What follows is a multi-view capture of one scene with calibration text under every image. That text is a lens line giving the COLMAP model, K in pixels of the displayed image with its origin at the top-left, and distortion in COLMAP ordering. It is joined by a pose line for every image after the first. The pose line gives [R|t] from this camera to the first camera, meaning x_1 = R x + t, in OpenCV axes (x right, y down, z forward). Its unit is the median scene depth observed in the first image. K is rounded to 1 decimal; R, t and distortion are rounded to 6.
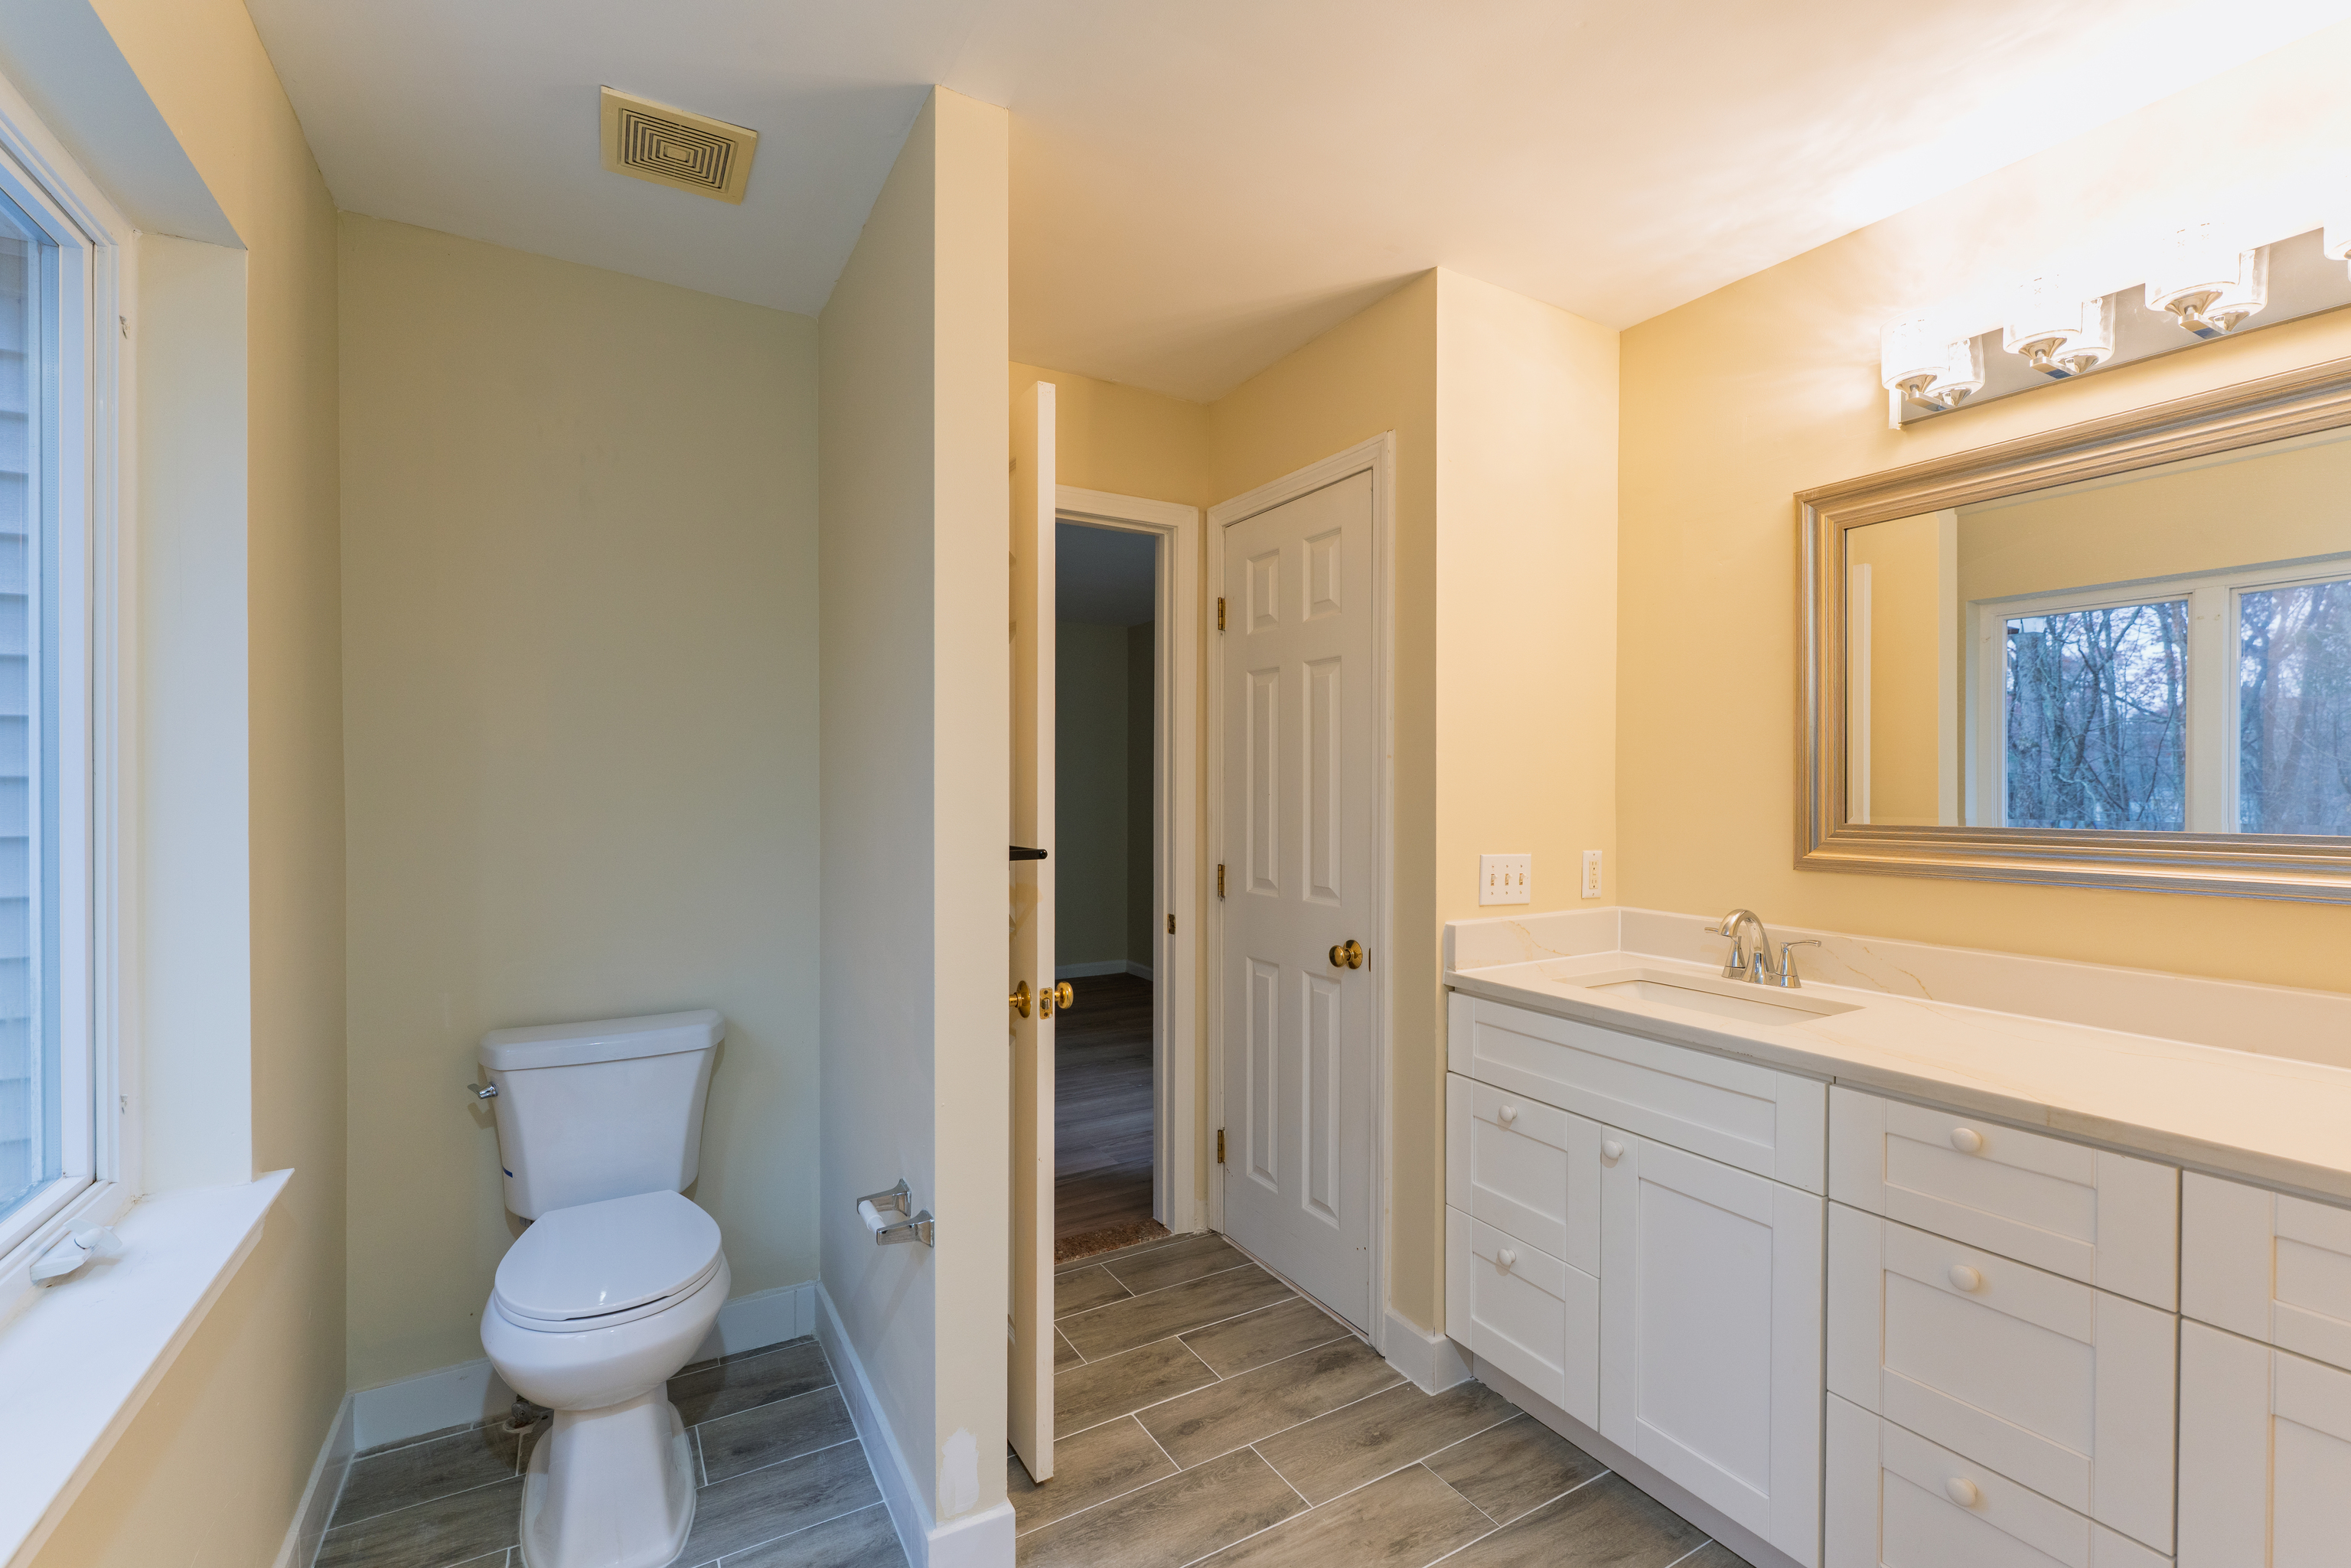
lens RADIAL K [[1007.5, 0, 1175.5], [0, 1007.5, 784.0], [0, 0, 1]] dist [0.000132, -0.007802]
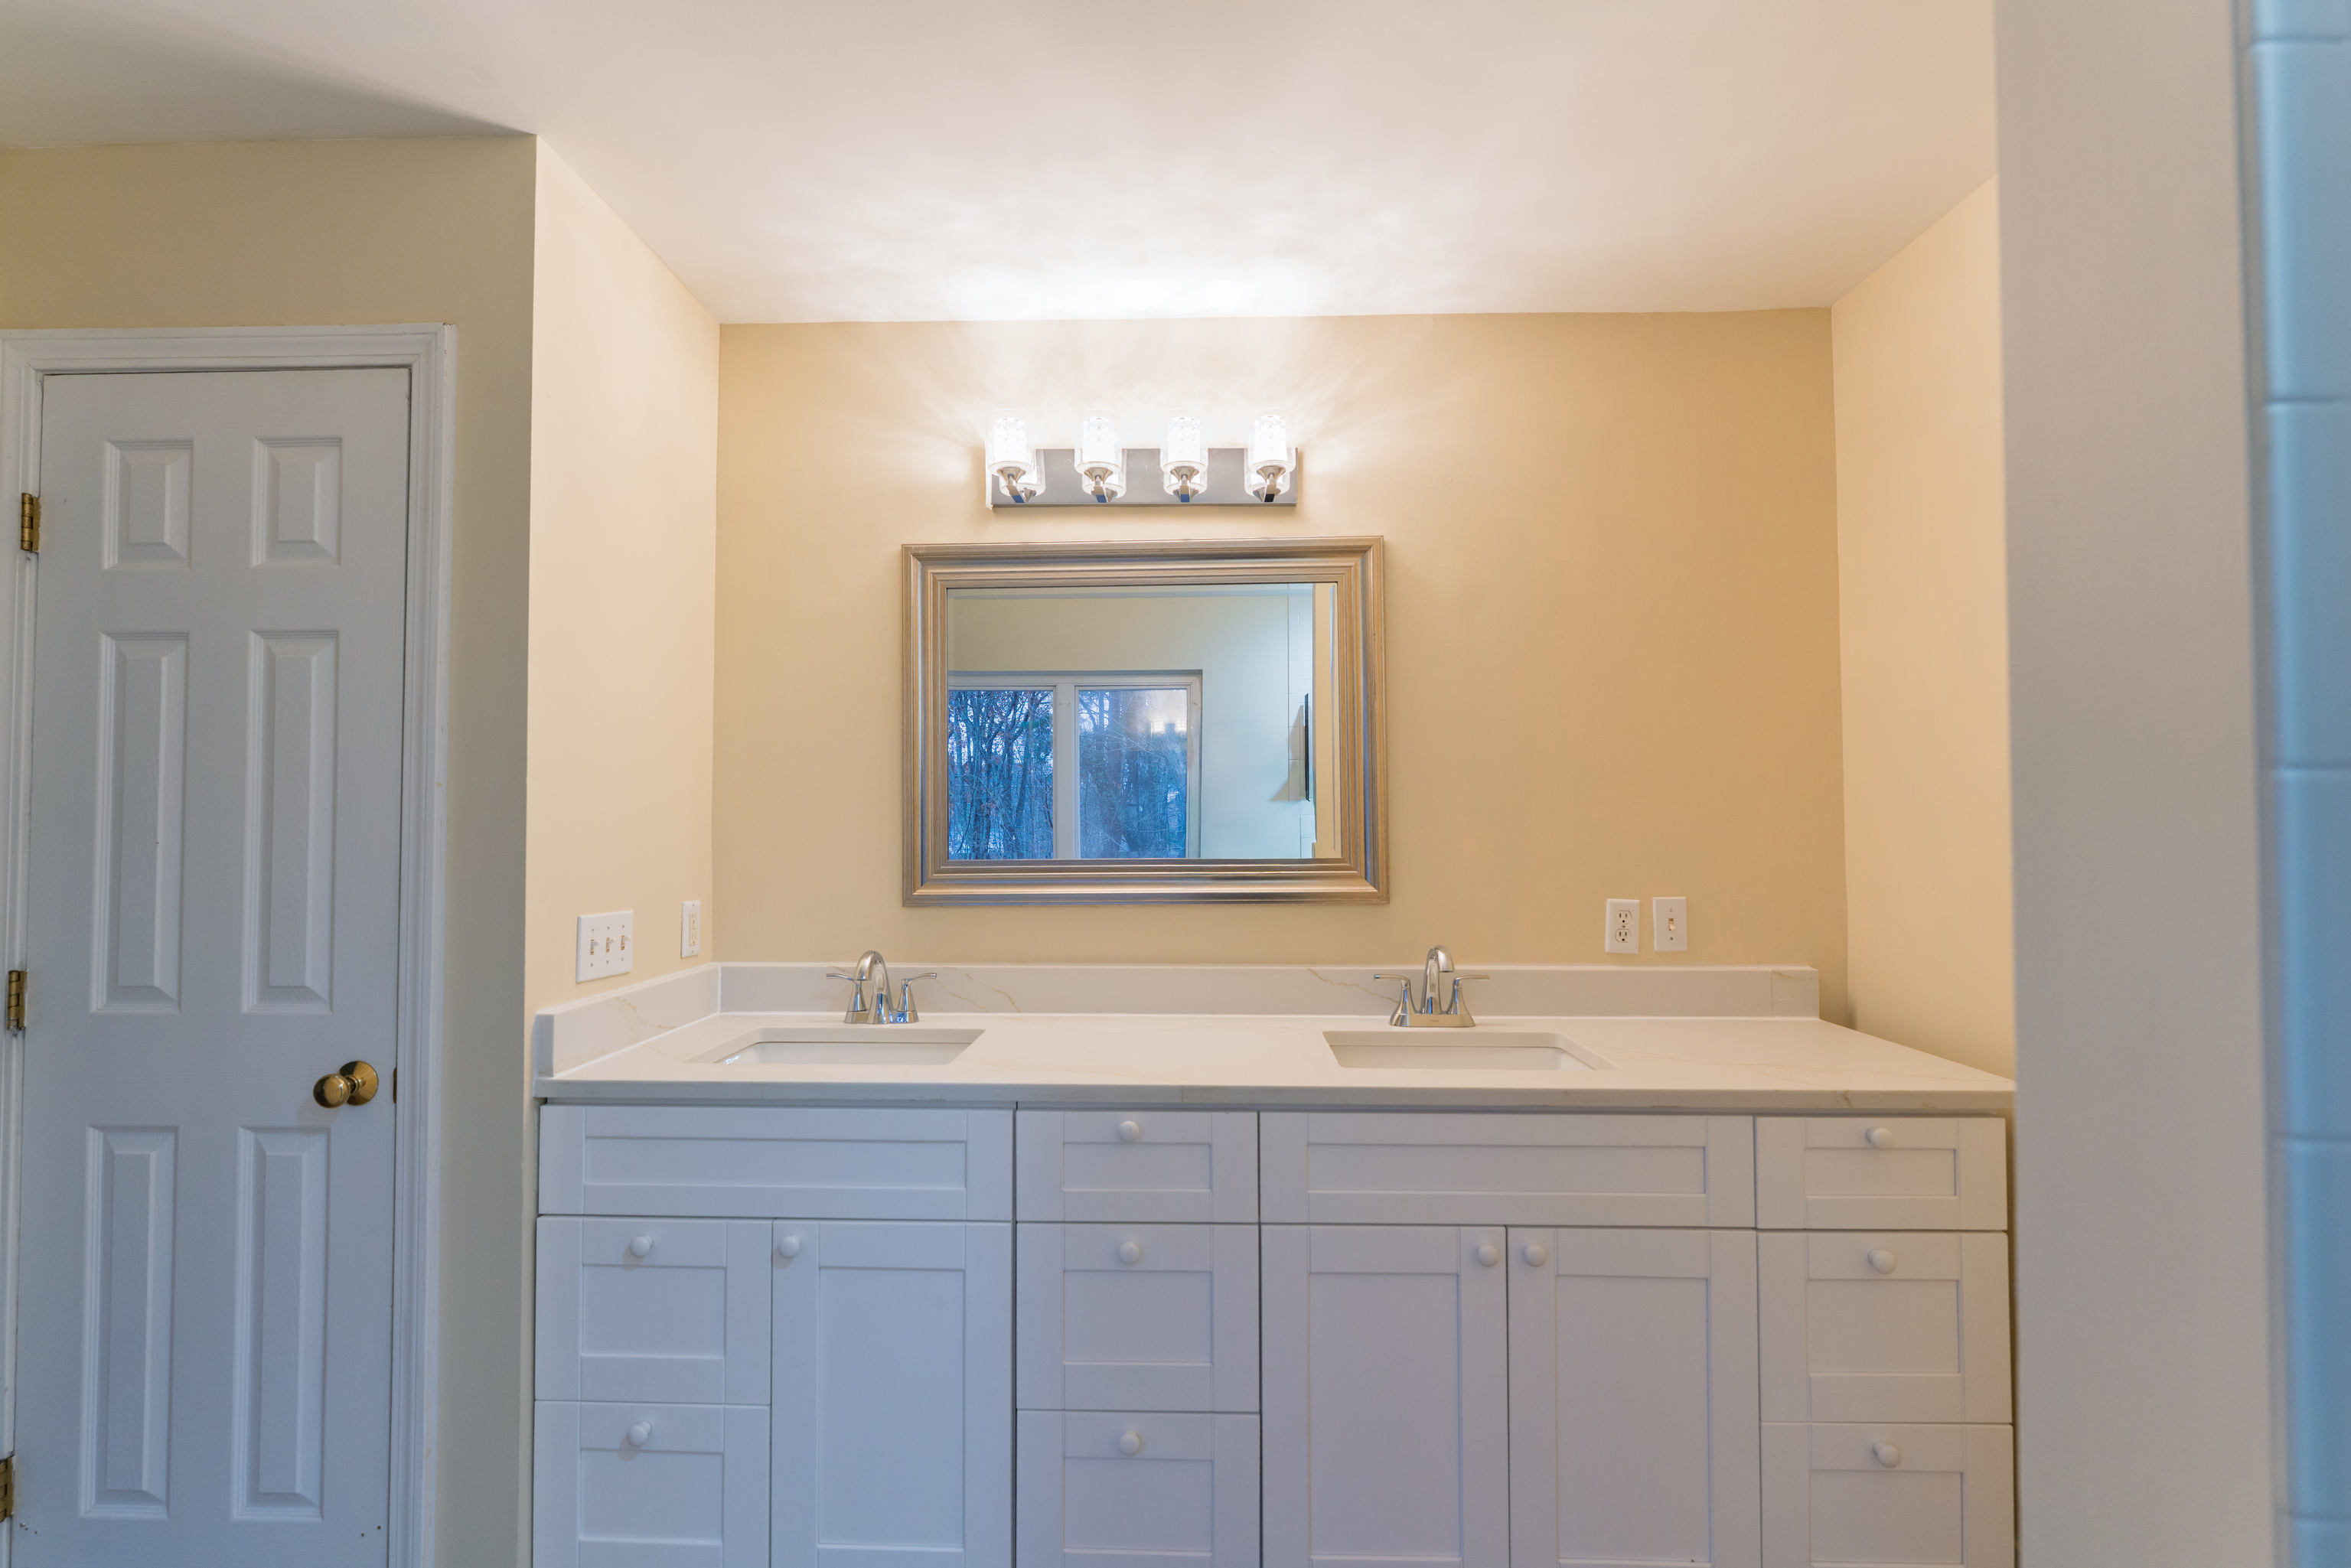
lens RADIAL K [[1013.9, 0, 1174.7], [0, 1013.9, 790.9], [0, 0, 1]] dist [-0.001306, -0.000518]
pose [[0.528087, 0.026350, 0.848781, -0.119444], [0.001702, 0.999484, -0.032088, 0.000194], [-0.849188, 0.018390, 0.527770, 0.209692]]
